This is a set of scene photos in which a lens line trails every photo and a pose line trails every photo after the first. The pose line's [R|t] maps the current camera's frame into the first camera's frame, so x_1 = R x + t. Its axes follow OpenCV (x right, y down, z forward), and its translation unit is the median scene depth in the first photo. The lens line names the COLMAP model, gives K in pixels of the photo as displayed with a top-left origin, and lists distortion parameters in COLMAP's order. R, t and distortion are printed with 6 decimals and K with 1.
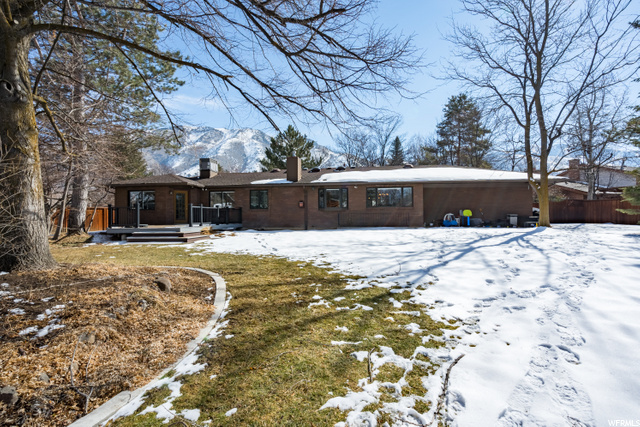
lens RADIAL K [[296.3, 0, 319.2], [0, 296.3, 218.5], [0, 0, 1]] dist [-0.000850, -0.000121]
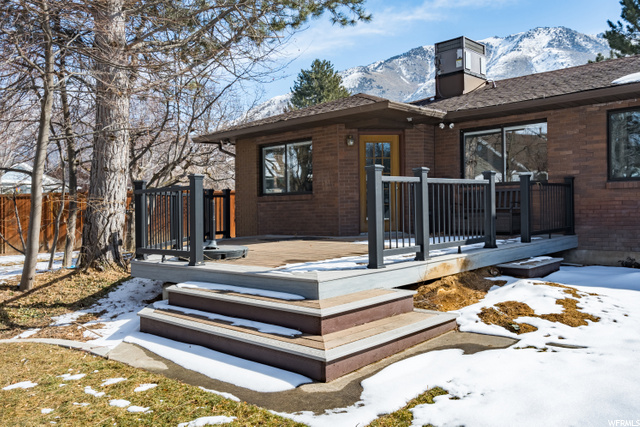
lens RADIAL K [[543.3, 0, 320.0], [0, 543.3, 213.5], [0, 0, 1]] dist [0.001700, -0.002299]
pose [[0.812100, -0.002298, -0.583513, -0.163935], [0.013732, 0.999791, 0.015174, -0.014528], [0.583356, -0.020336, 0.811962, 0.463470]]
